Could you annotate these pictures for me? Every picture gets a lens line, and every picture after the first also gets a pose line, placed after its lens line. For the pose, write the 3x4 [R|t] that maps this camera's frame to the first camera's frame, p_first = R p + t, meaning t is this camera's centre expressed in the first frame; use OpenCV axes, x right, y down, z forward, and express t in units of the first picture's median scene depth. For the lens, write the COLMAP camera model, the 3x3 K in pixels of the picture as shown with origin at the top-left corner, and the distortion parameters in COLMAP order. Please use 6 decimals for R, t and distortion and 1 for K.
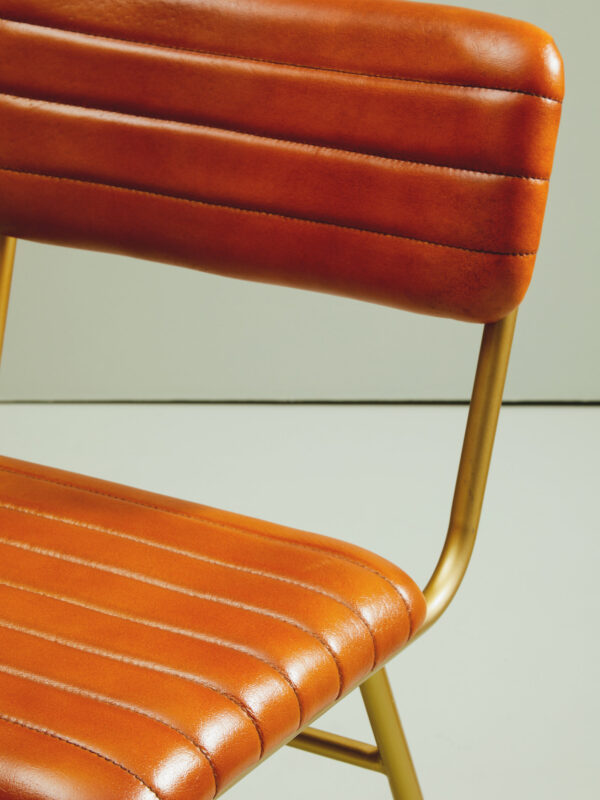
lens RADIAL K [[2771.6, 0, 298.4], [0, 2771.6, 400.6], [0, 0, 1]] dist [-0.483057, 0.000000]
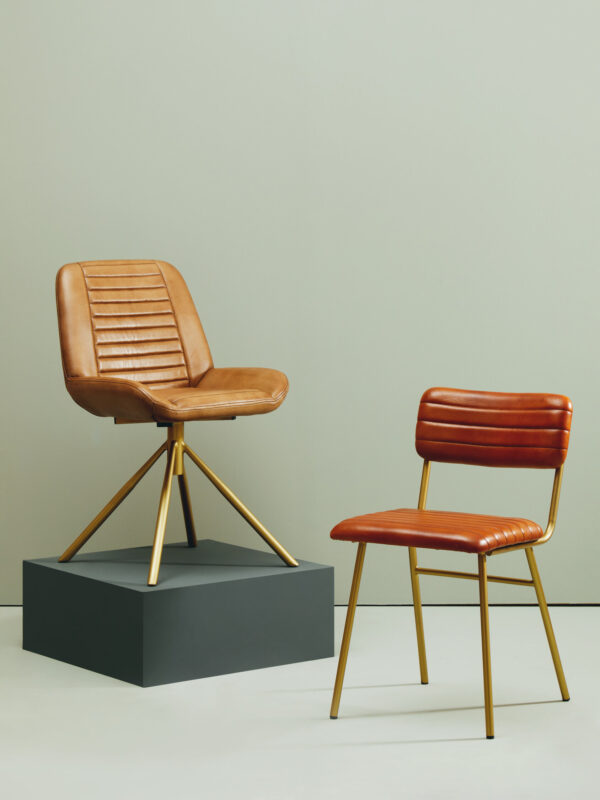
lens RADIAL K [[2771.6, 0, 300.7], [0, 2771.6, 401.5], [0, 0, 1]] dist [-0.483057, 0.000000]
pose [[0.999610, -0.011287, 0.025531, -0.410253], [0.019170, 0.942404, -0.333926, 1.230583], [-0.020292, 0.334285, 0.942253, -2.853883]]
